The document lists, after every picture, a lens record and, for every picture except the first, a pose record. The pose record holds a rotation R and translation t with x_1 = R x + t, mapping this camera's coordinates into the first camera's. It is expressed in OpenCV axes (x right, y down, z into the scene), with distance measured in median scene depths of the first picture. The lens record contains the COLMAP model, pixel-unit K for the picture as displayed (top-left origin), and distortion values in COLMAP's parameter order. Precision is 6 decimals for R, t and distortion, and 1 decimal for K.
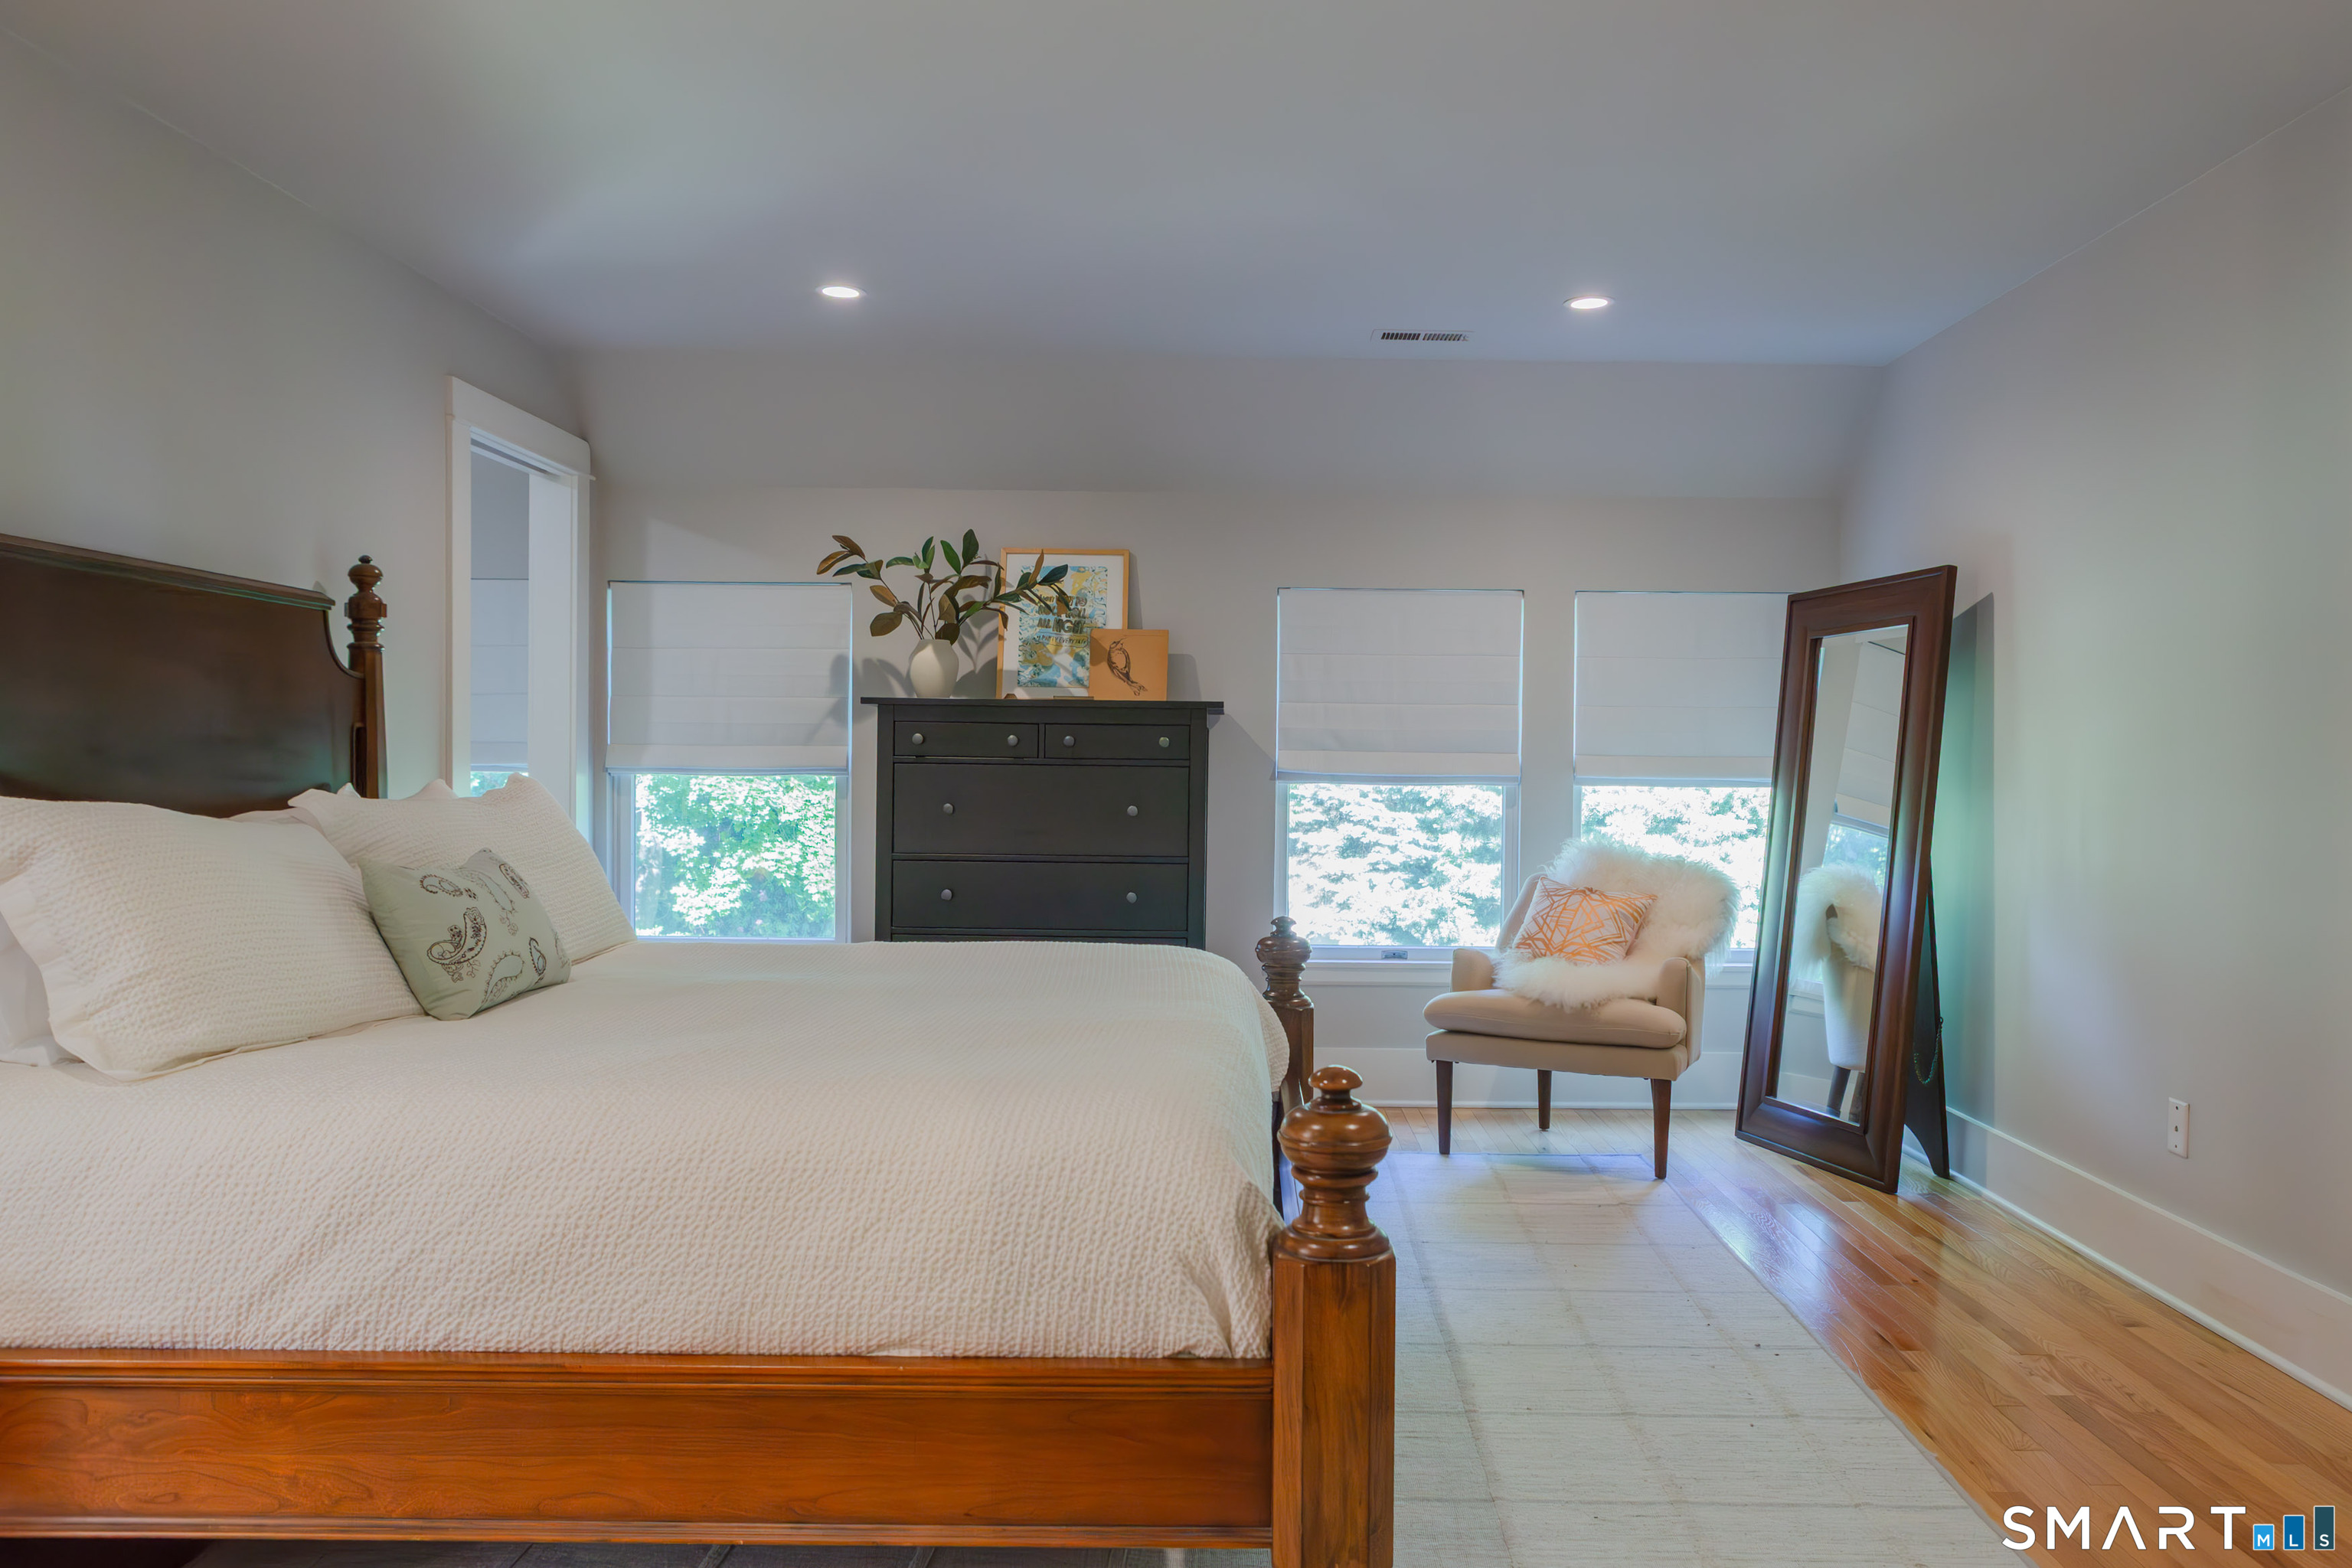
lens RADIAL K [[1691.5, 0, 1176.0], [0, 1691.5, 784.0], [0, 0, 1]] dist [0.001350, -0.000625]
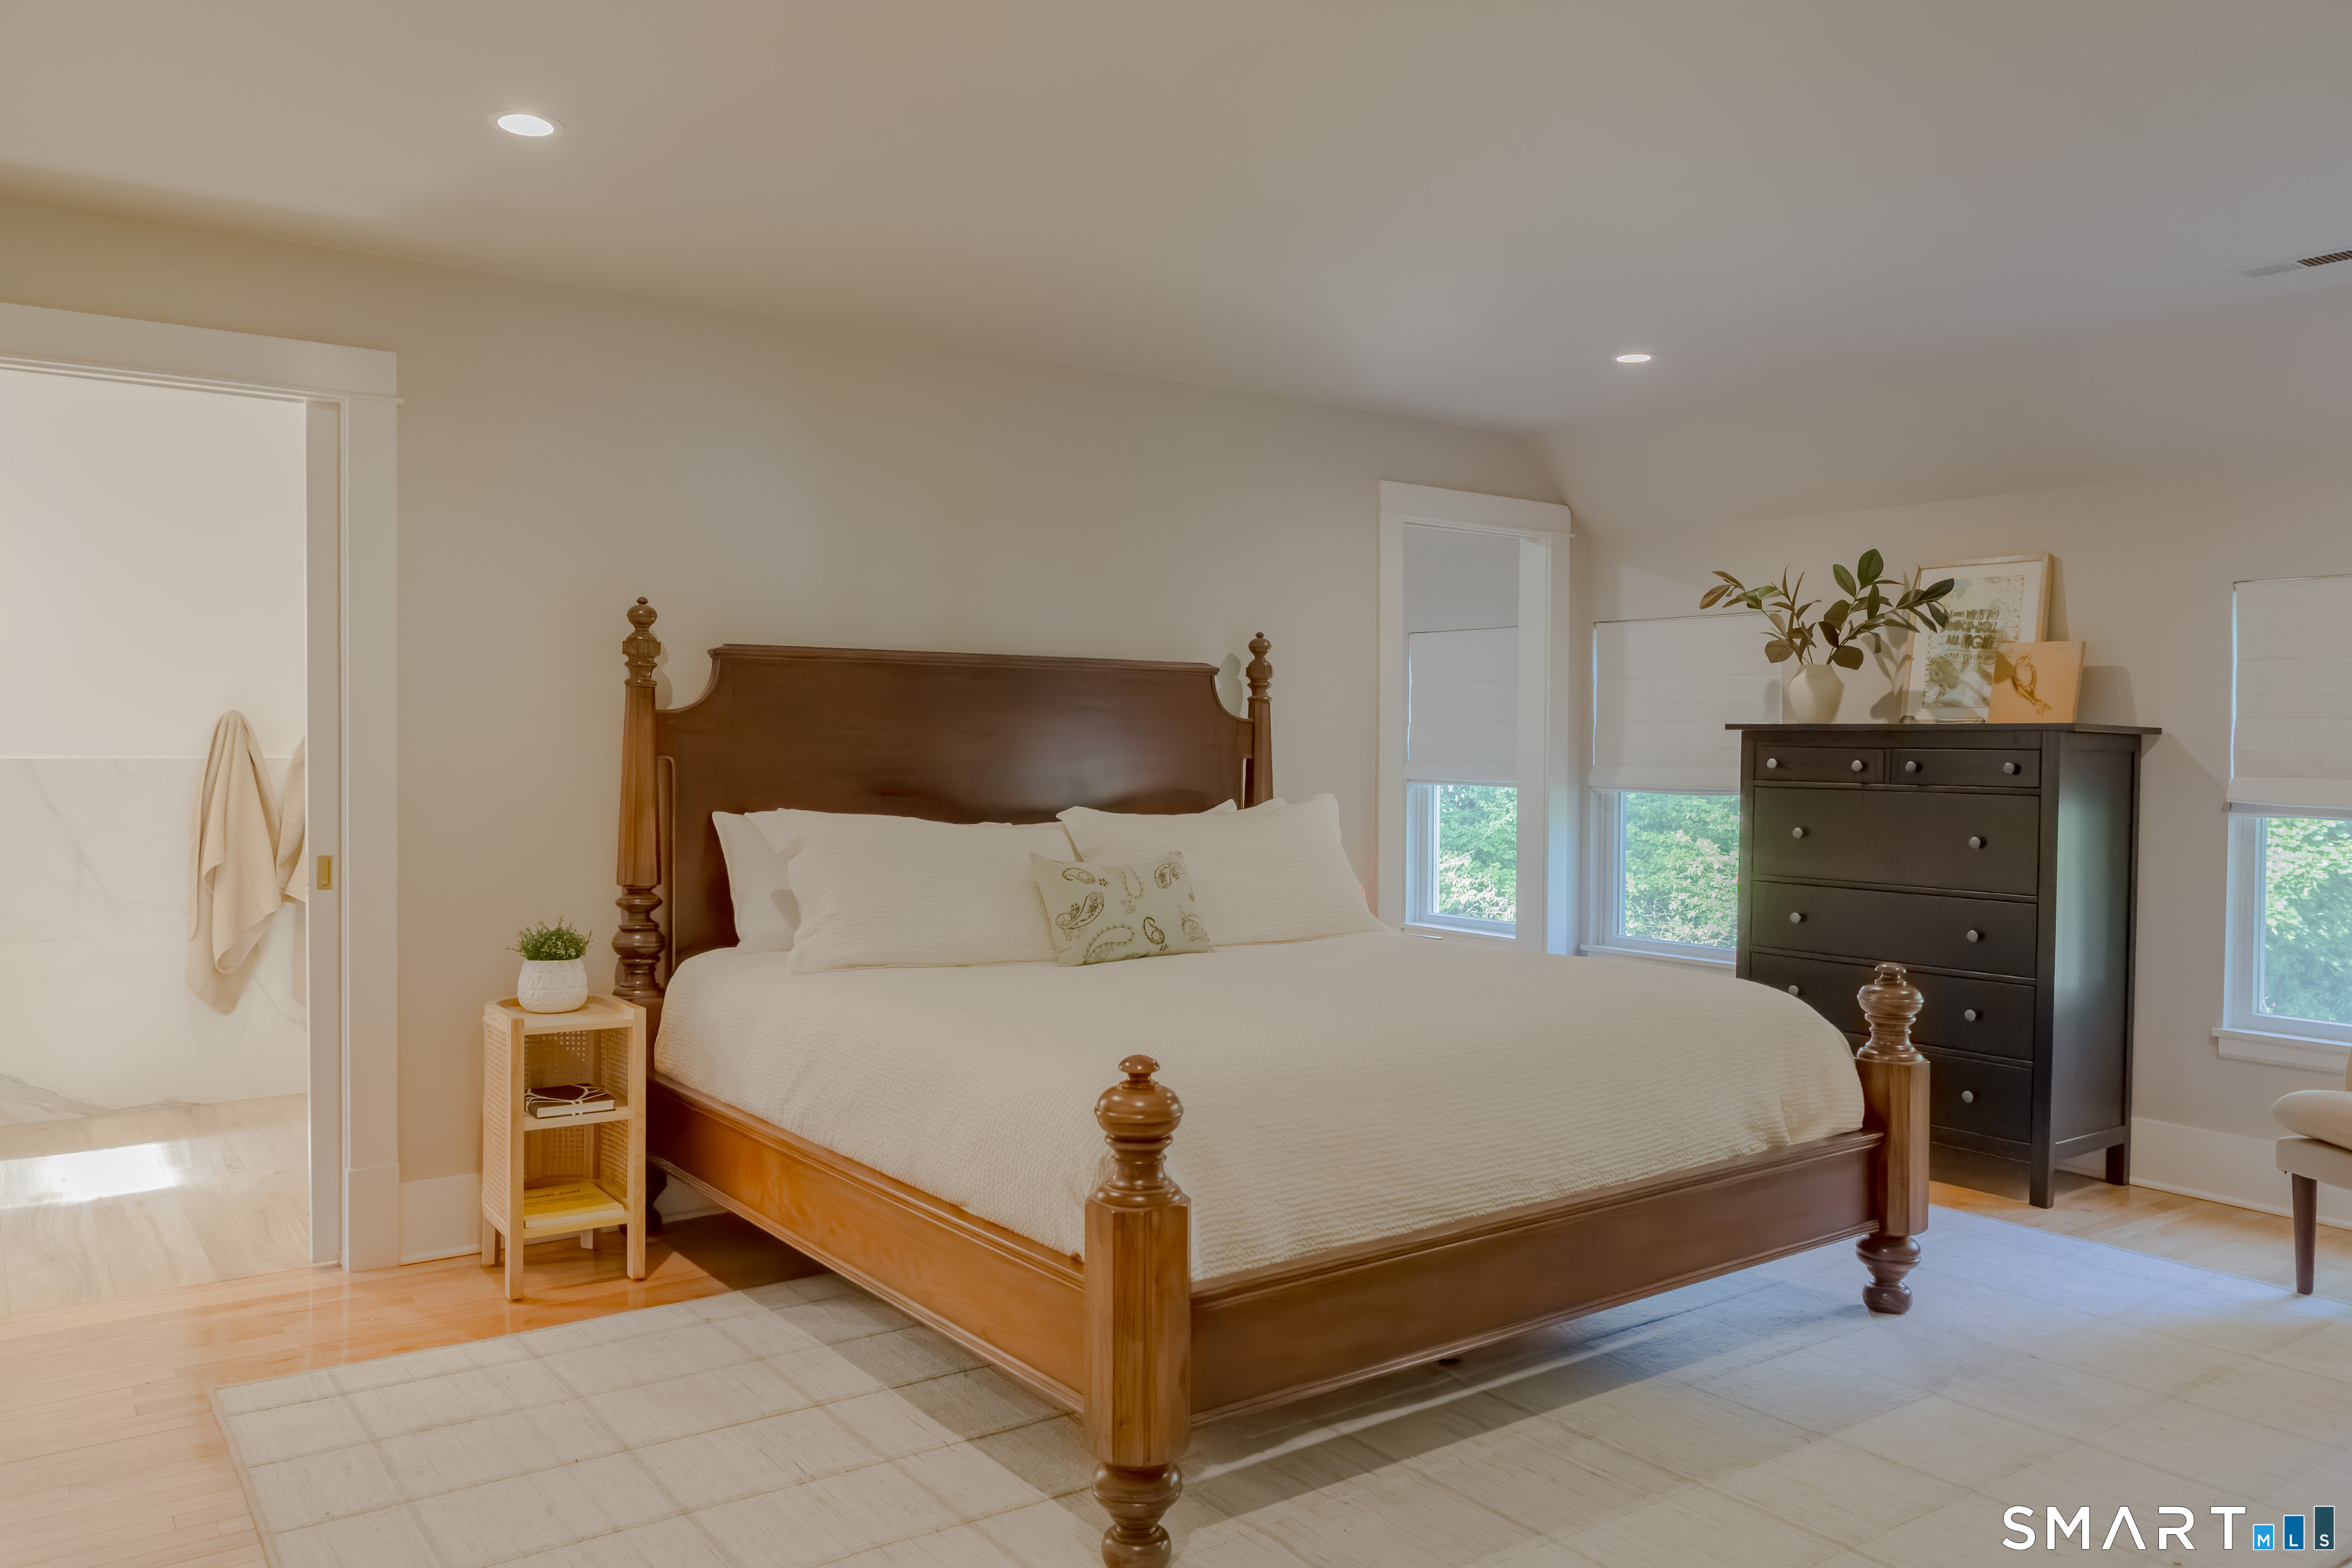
lens RADIAL K [[1691.5, 0, 1176.0], [0, 1691.5, 784.0], [0, 0, 1]] dist [0.001350, -0.000625]
pose [[0.613656, 0.014403, -0.789442, 0.406134], [-0.013355, 0.999880, 0.007861, -0.016937], [0.789460, 0.005719, 0.613775, 0.084765]]
